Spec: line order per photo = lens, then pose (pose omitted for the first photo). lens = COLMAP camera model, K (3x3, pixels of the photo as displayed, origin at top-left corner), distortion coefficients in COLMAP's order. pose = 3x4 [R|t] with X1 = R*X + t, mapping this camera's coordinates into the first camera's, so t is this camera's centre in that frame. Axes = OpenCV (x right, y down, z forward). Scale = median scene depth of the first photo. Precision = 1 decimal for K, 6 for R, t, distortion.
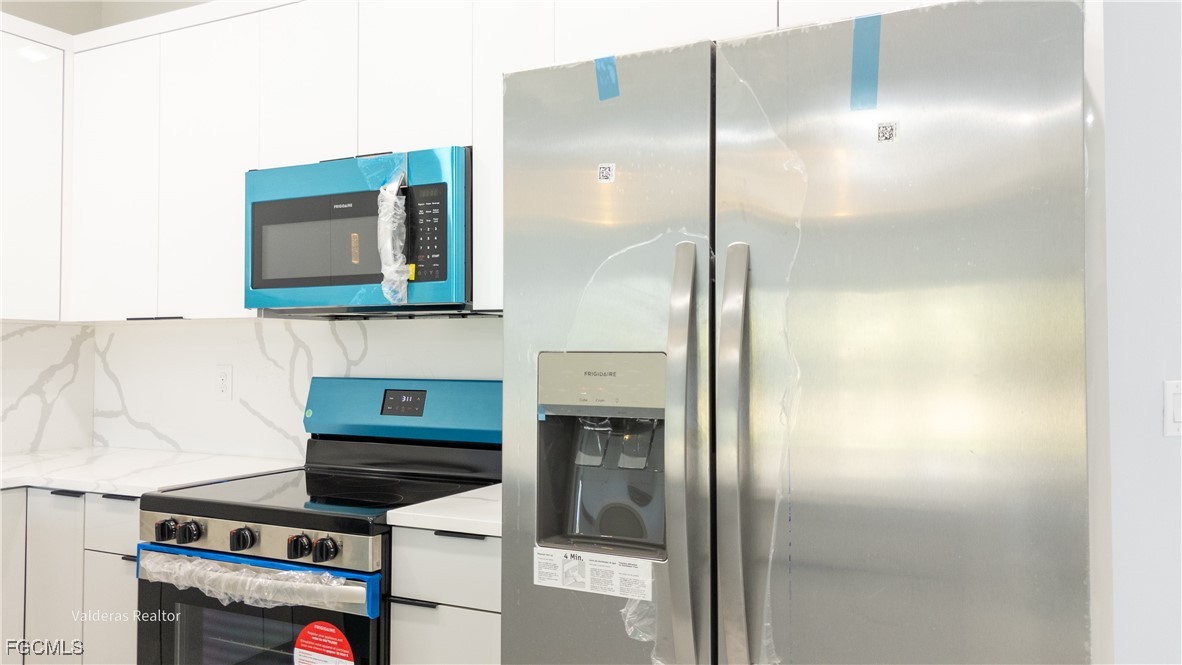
lens RADIAL K [[883.5, 0, 582.9], [0, 883.5, 337.6], [0, 0, 1]] dist [0.092359, -0.002234]
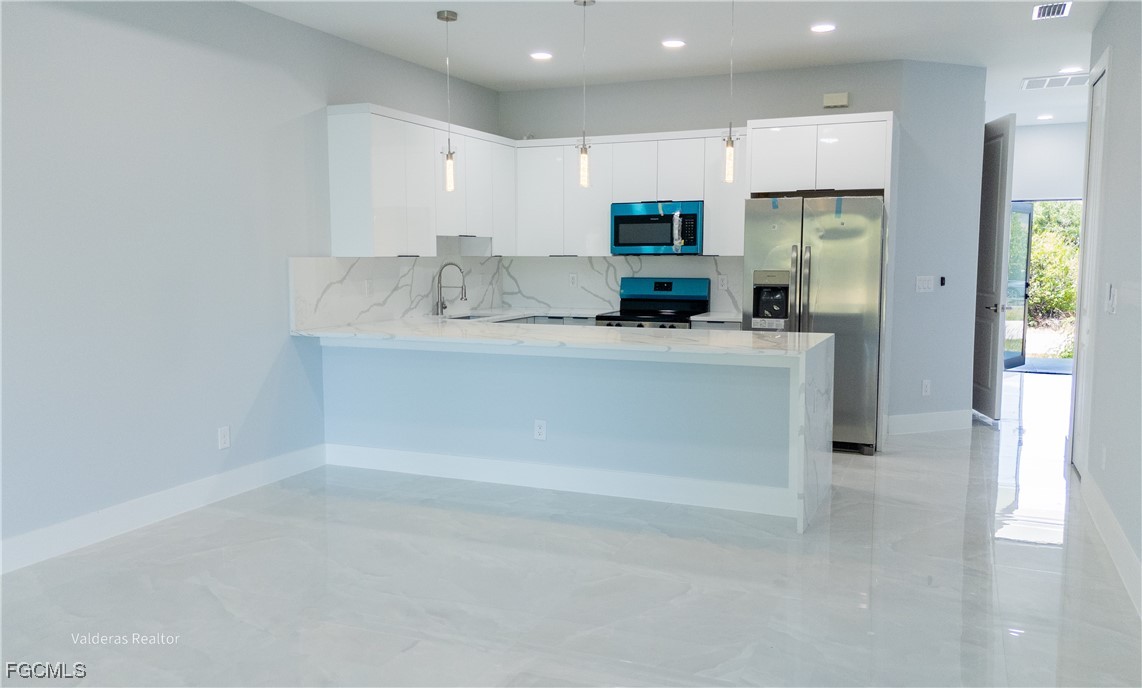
lens RADIAL K [[923.5, 0, 568.7], [0, 923.5, 355.7], [0, 0, 1]] dist [0.087149, -0.000228]
pose [[0.996303, -0.014464, 0.084679, -0.764132], [0.003230, 0.991334, 0.131324, -0.095694], [-0.085845, -0.130565, 0.987716, -1.914178]]
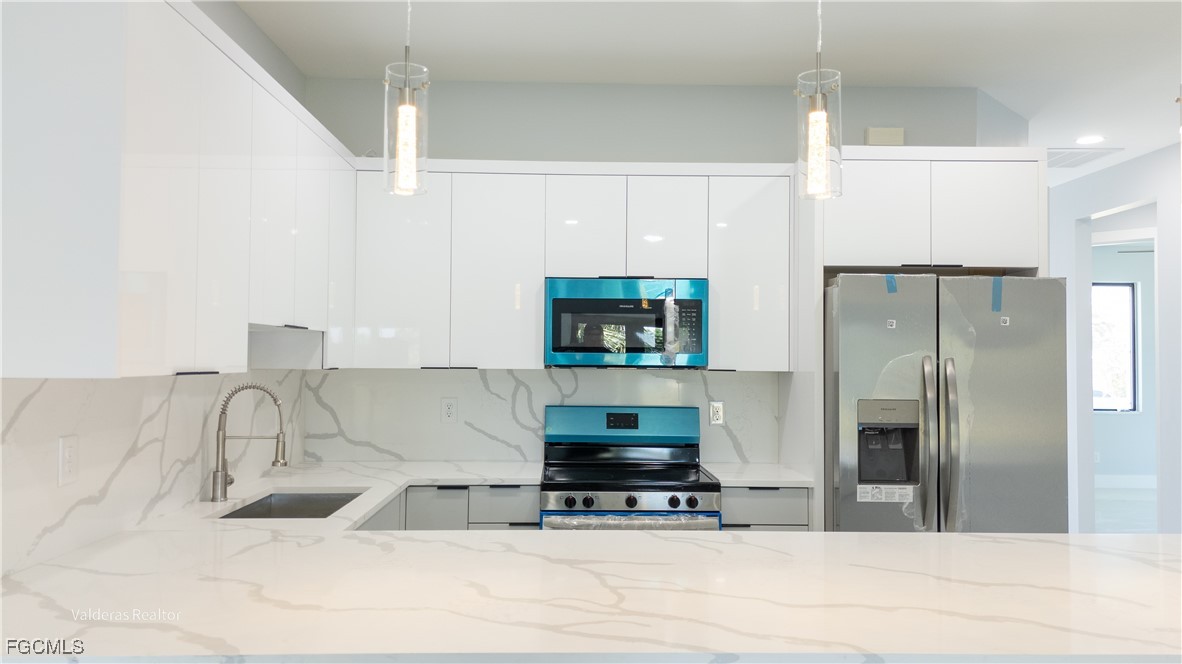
lens RADIAL K [[883.5, 0, 585.6], [0, 883.5, 331.1], [0, 0, 1]] dist [0.092359, -0.002234]
pose [[0.865853, 0.017711, 0.499984, -1.102063], [-0.014576, 0.999842, -0.010174, -0.076611], [-0.500085, 0.001521, 0.865975, -0.387310]]
